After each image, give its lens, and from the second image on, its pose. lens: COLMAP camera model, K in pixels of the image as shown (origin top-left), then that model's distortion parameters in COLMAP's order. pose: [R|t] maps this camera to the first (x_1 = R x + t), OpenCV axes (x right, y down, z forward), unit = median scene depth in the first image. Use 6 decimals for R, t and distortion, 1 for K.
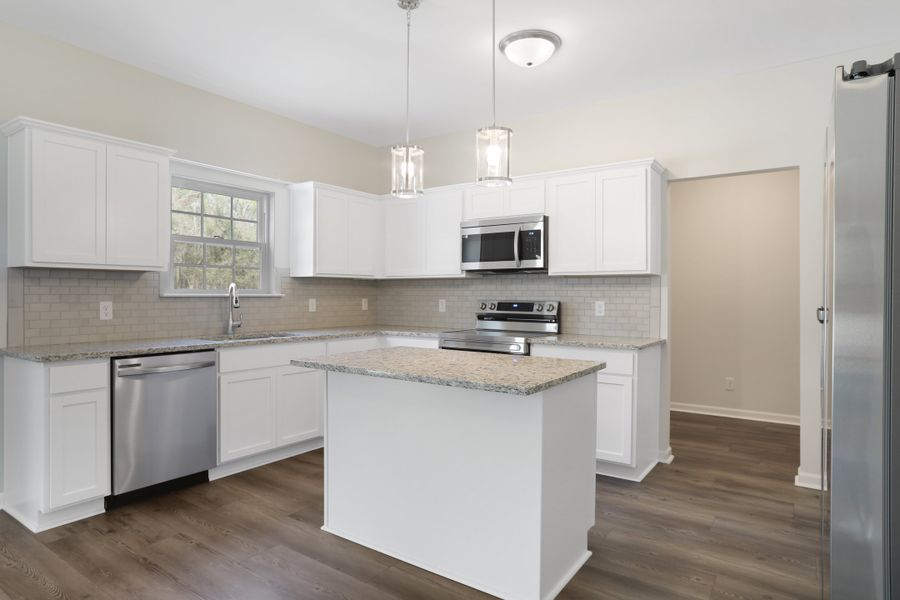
lens RADIAL K [[530.5, 0, 436.4], [0, 530.5, 296.9], [0, 0, 1]] dist [-0.024645, 0.014366]
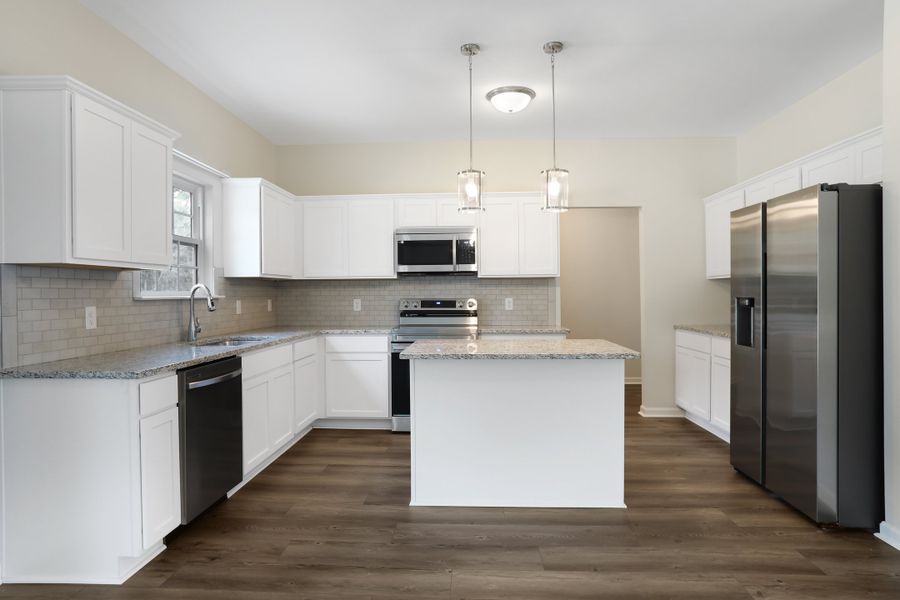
lens RADIAL K [[530.5, 0, 452.8], [0, 530.5, 291.0], [0, 0, 1]] dist [-0.024645, 0.014366]
pose [[0.840393, -0.007231, 0.541929, -0.497084], [0.012701, 0.999899, -0.006354, -0.002661], [-0.541829, 0.012222, 0.840400, 0.005738]]
